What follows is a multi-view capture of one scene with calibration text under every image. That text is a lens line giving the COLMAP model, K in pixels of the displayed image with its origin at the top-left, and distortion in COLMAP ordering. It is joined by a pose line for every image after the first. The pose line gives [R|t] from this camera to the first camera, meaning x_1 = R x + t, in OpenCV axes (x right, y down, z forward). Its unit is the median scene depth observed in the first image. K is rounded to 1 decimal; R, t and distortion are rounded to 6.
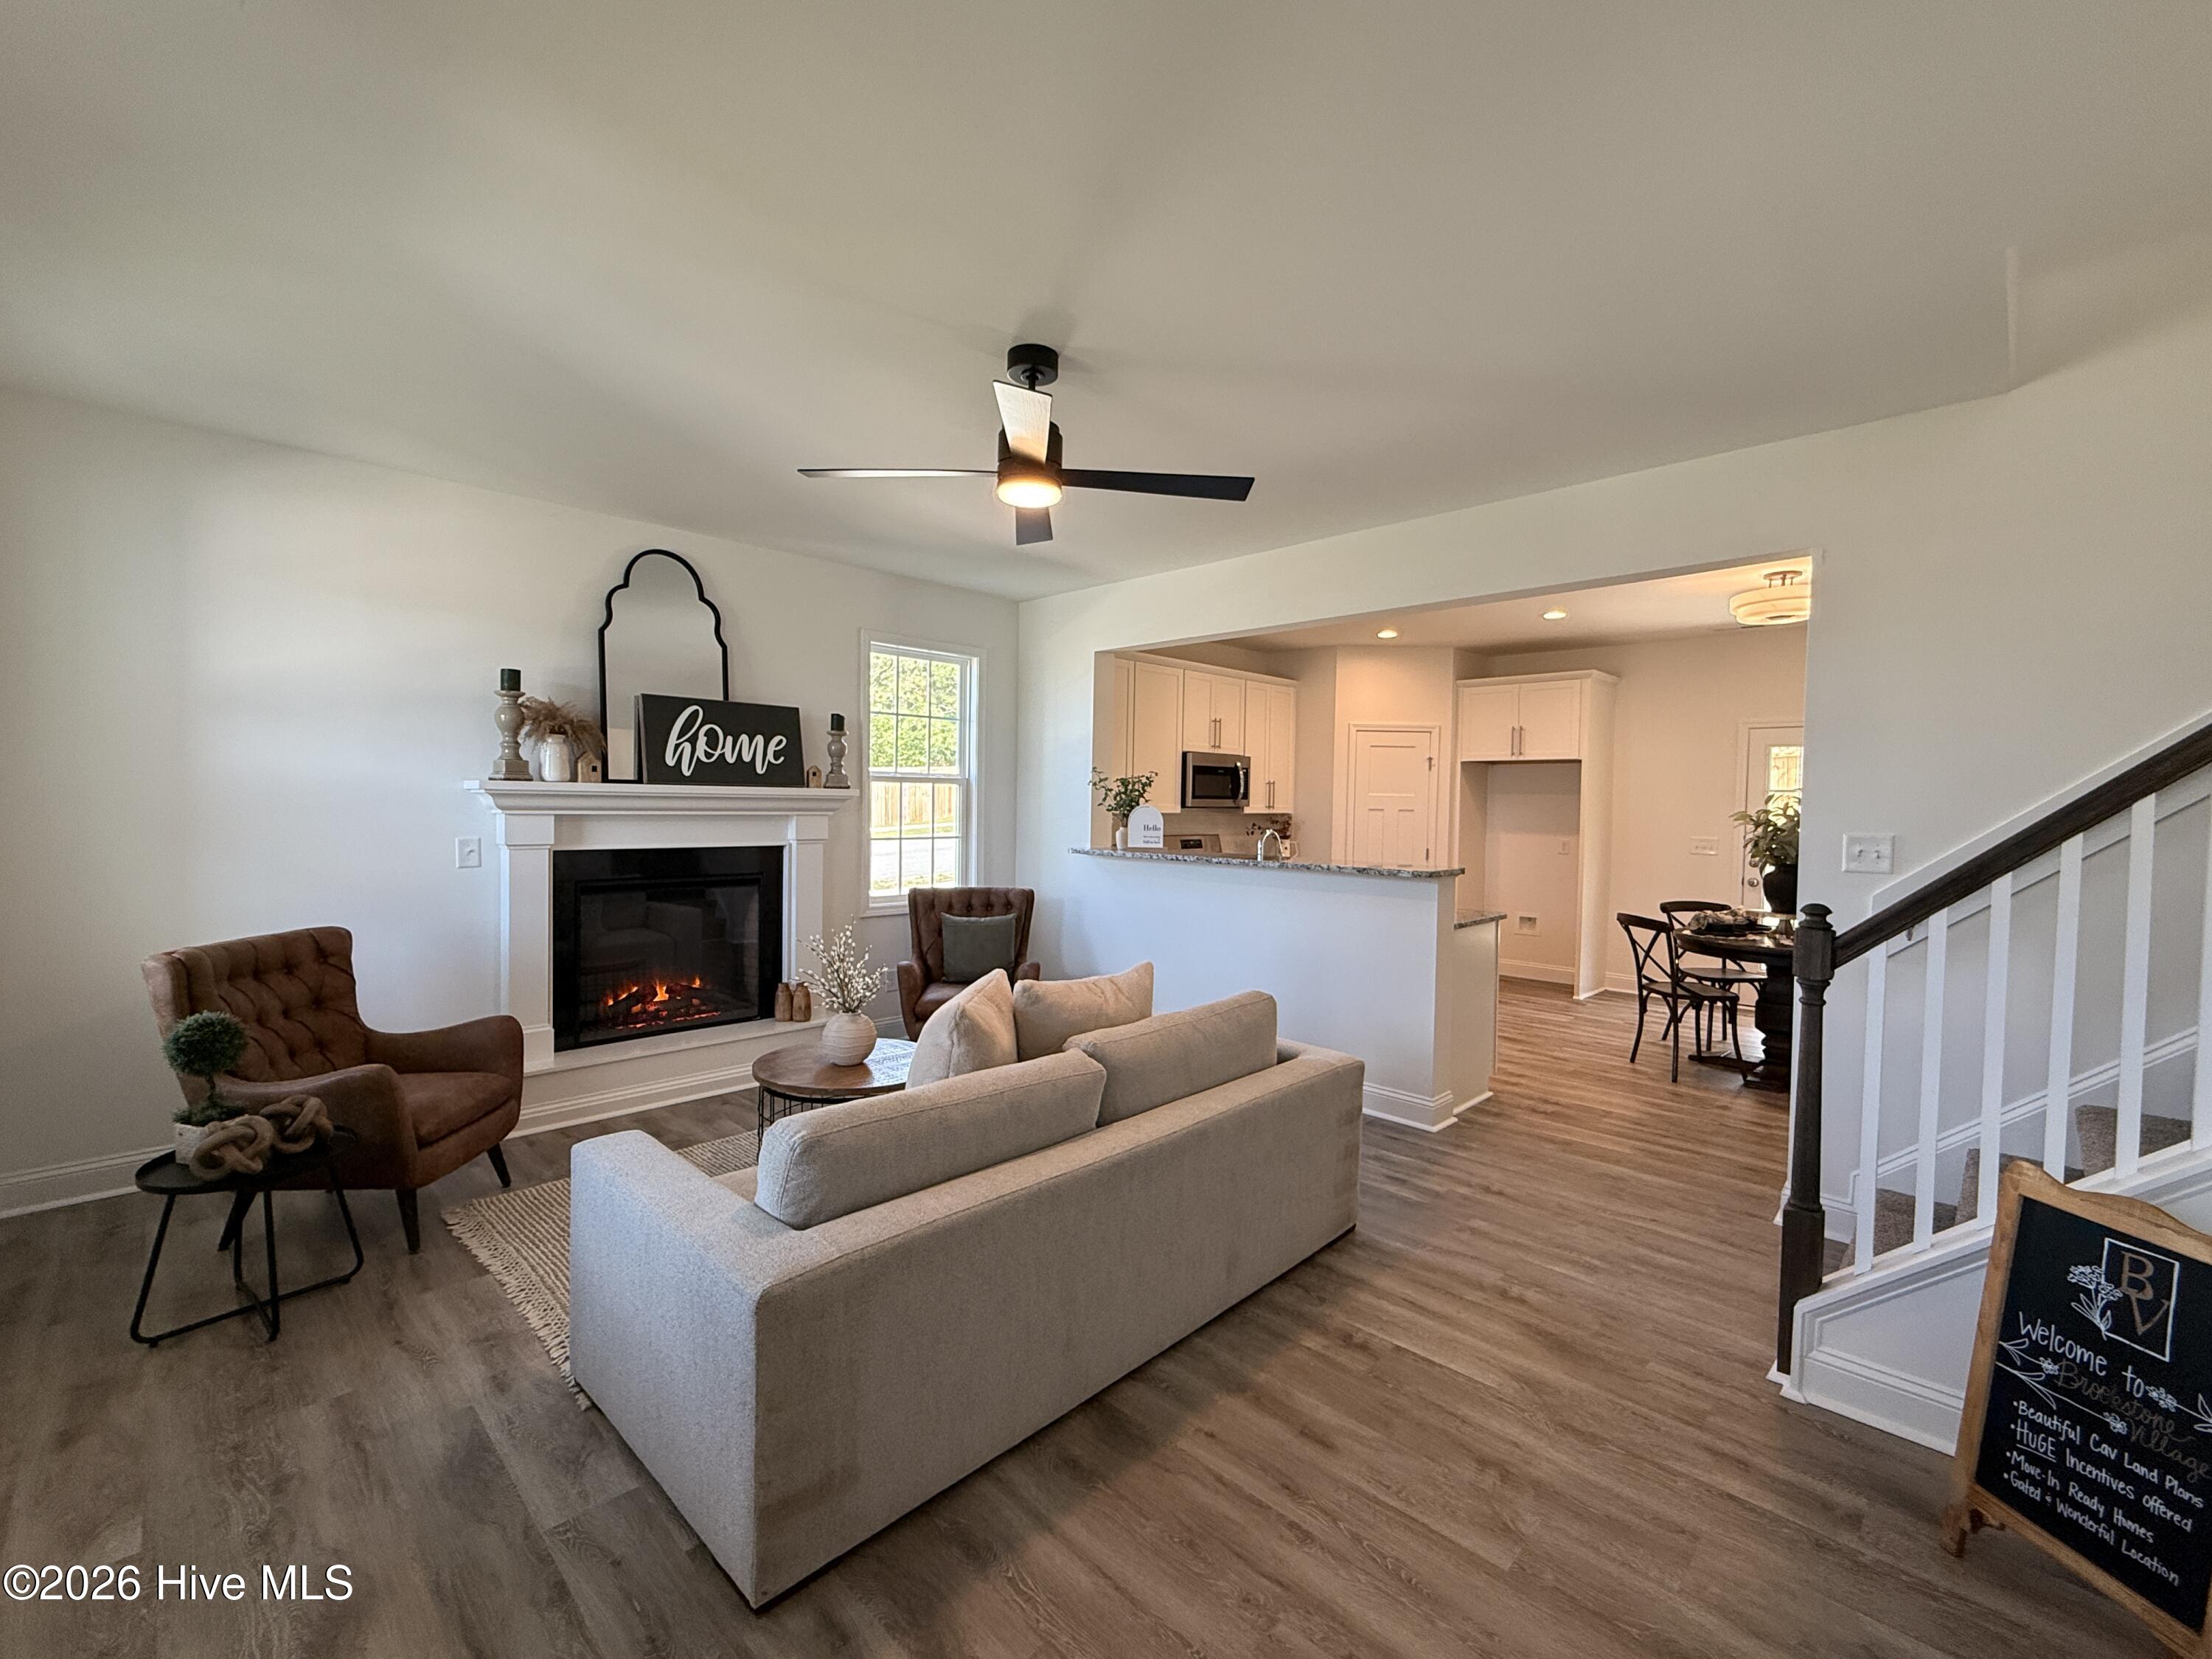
lens RADIAL K [[948.4, 0, 1094.4], [0, 948.4, 826.2], [0, 0, 1]] dist [-0.001212, -0.000152]
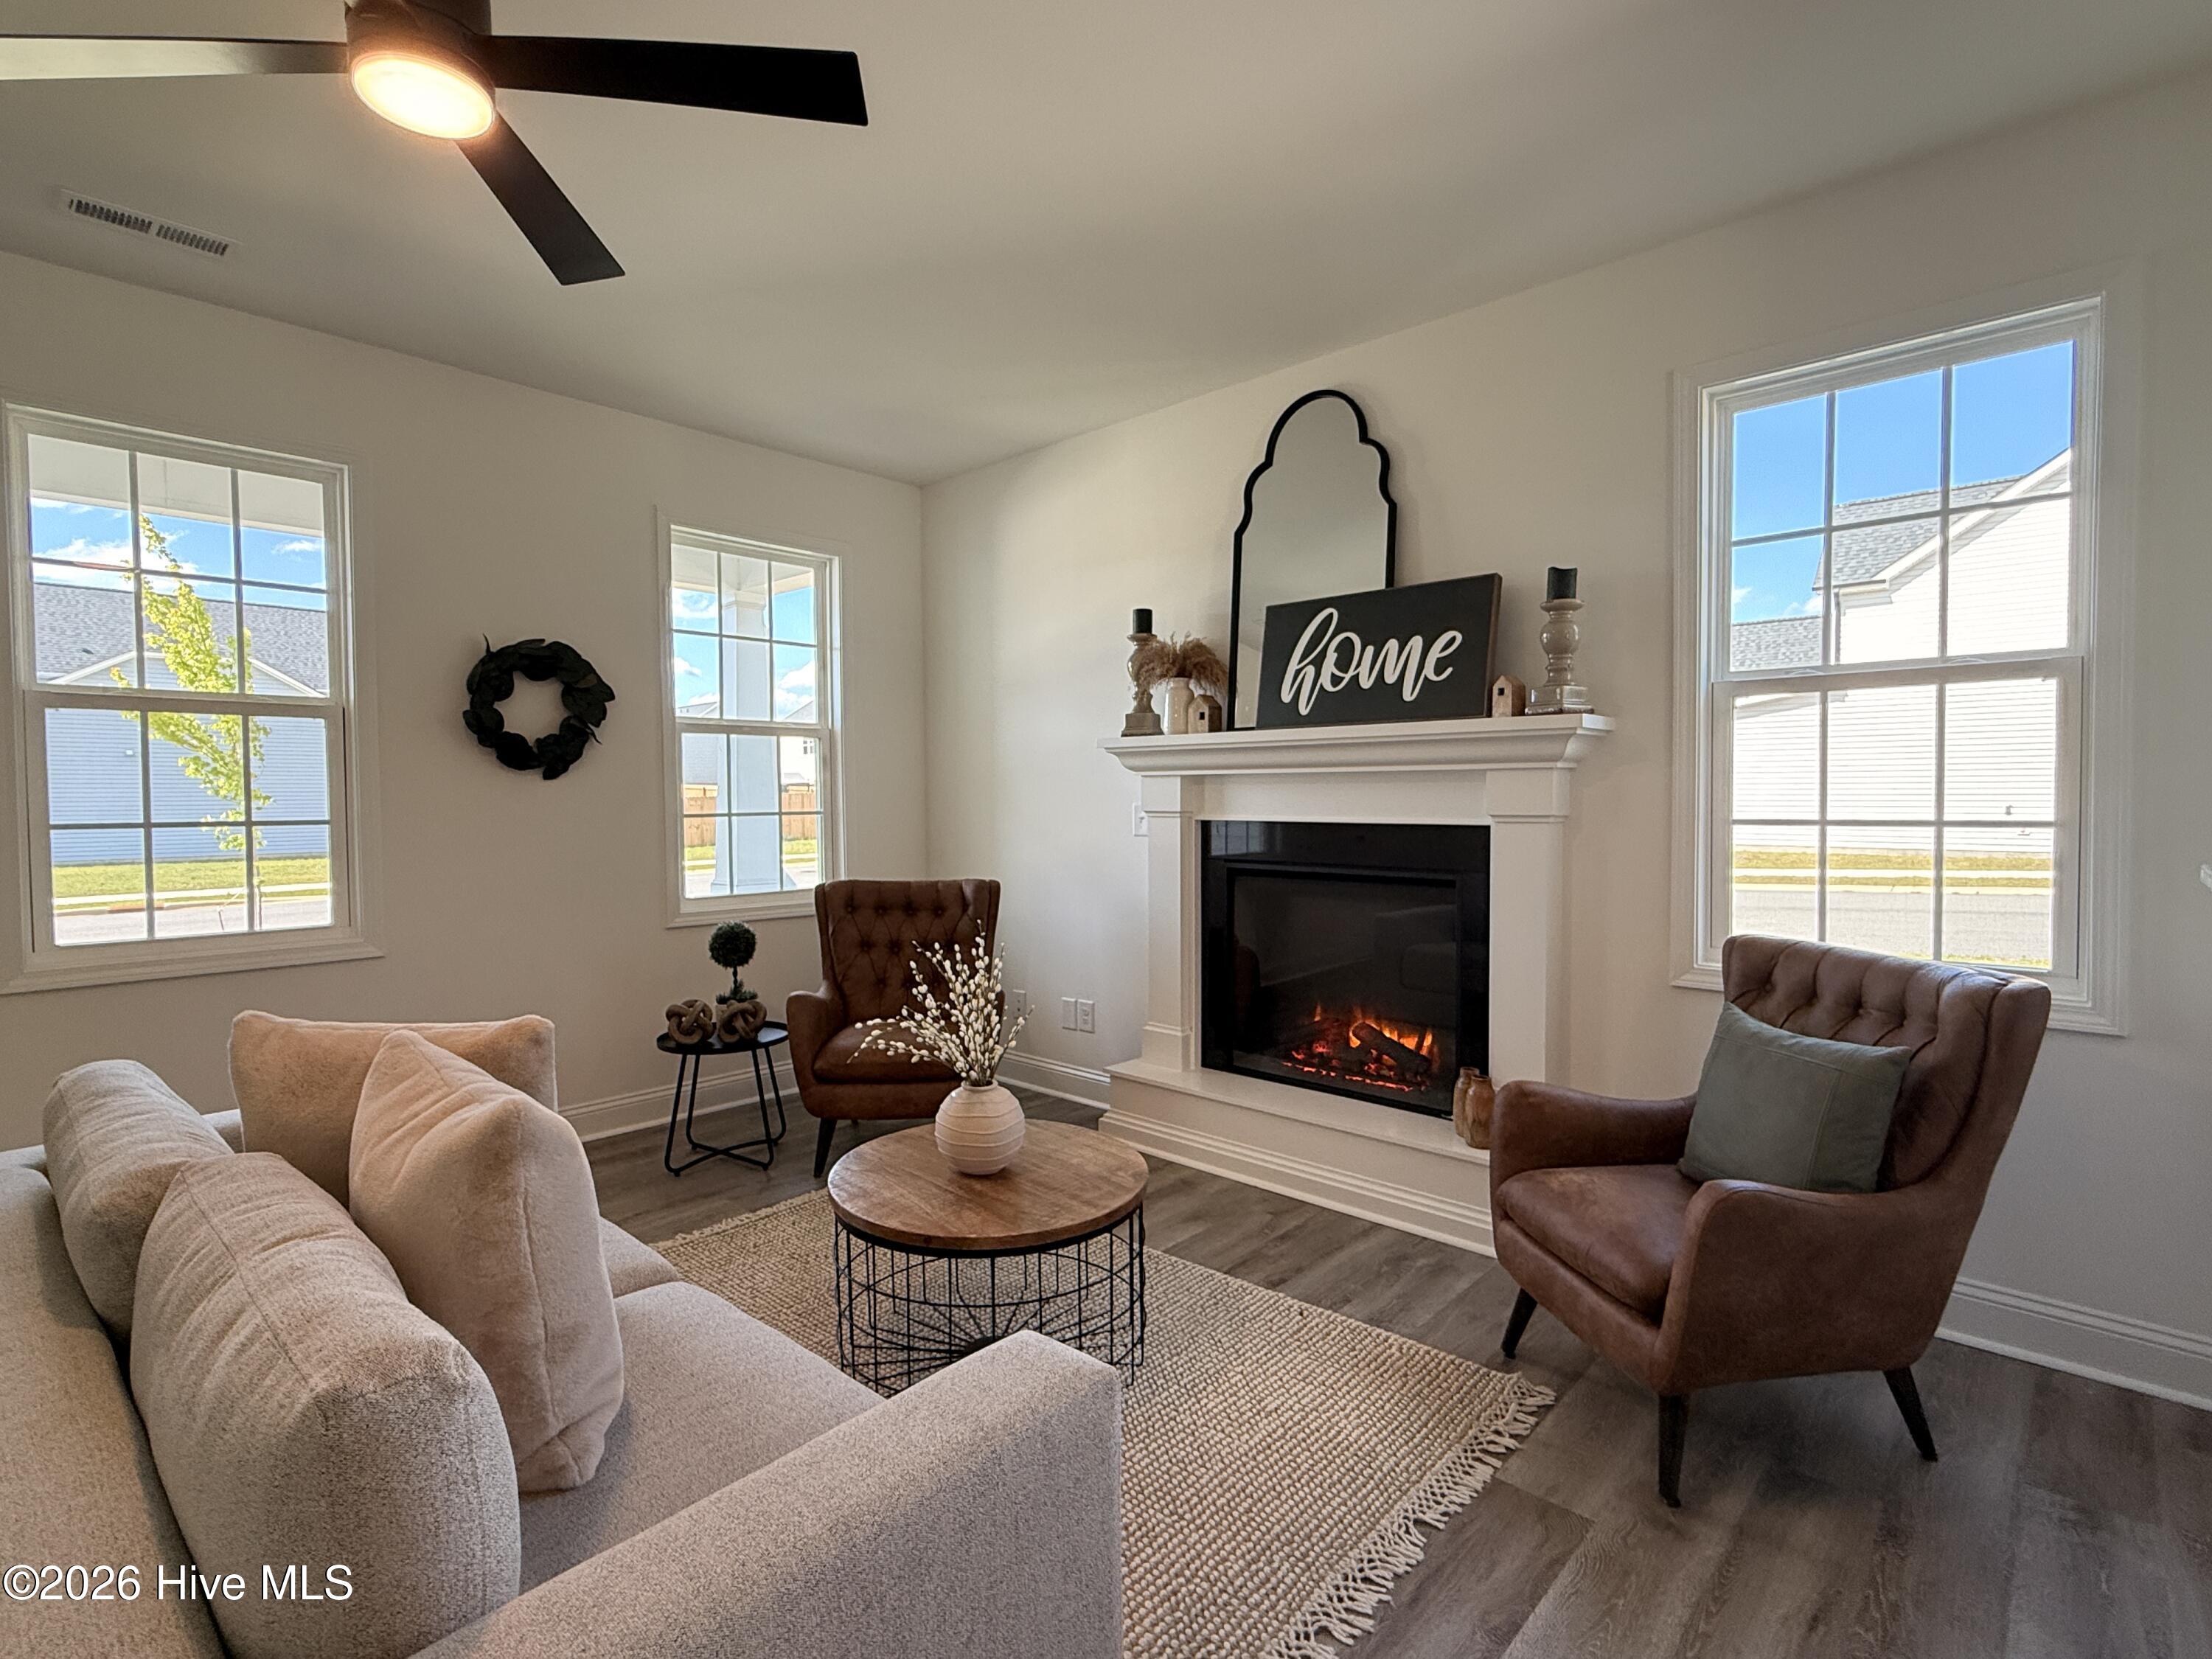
lens RADIAL K [[1061.2, 0, 1106.0], [0, 1061.2, 829.5], [0, 0, 1]] dist [0.000823, -0.000061]
pose [[0.035919, 0.018549, -0.999183, 0.325746], [-0.020264, 0.999636, 0.017829, 0.018072], [0.999149, 0.019607, 0.036282, 0.840408]]
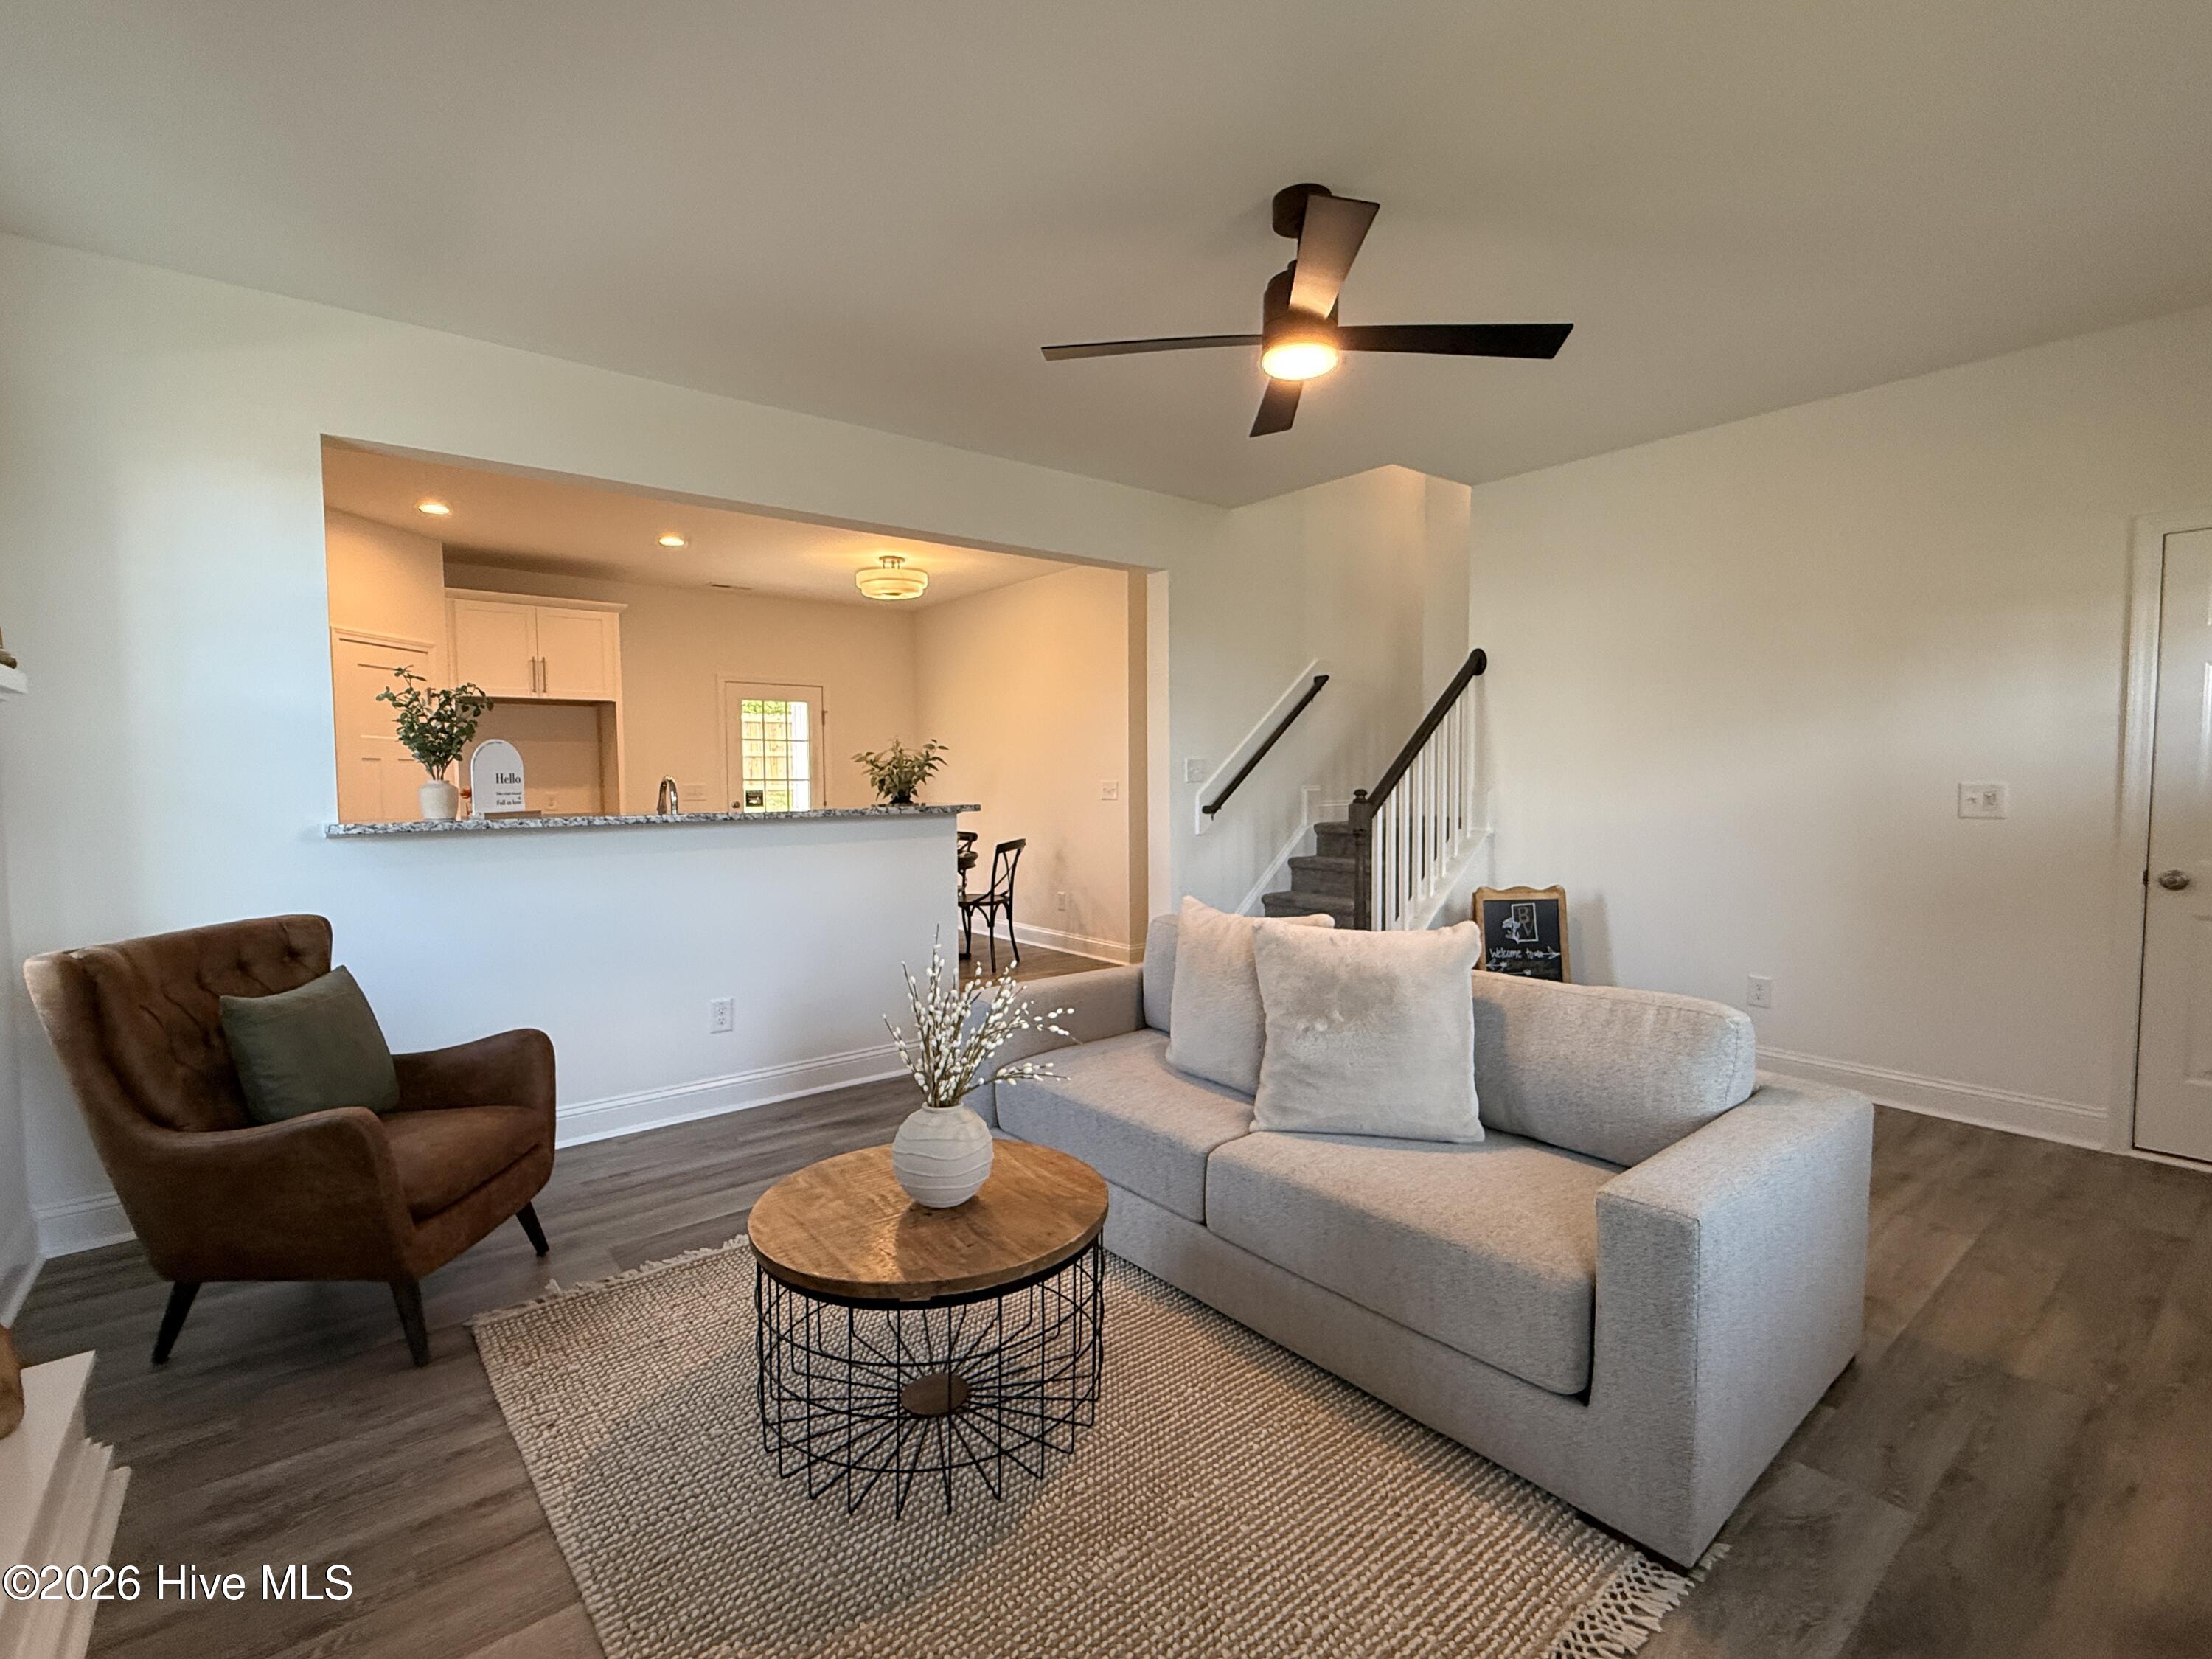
lens RADIAL K [[1014.3, 0, 1106.0], [0, 1014.3, 829.5], [0, 0, 1]] dist [-0.000042, -0.000183]
pose [[0.099453, -0.070955, 0.992509, -0.648318], [0.035632, 0.997069, 0.067710, 0.004821], [-0.994404, 0.028631, 0.101690, 0.682664]]
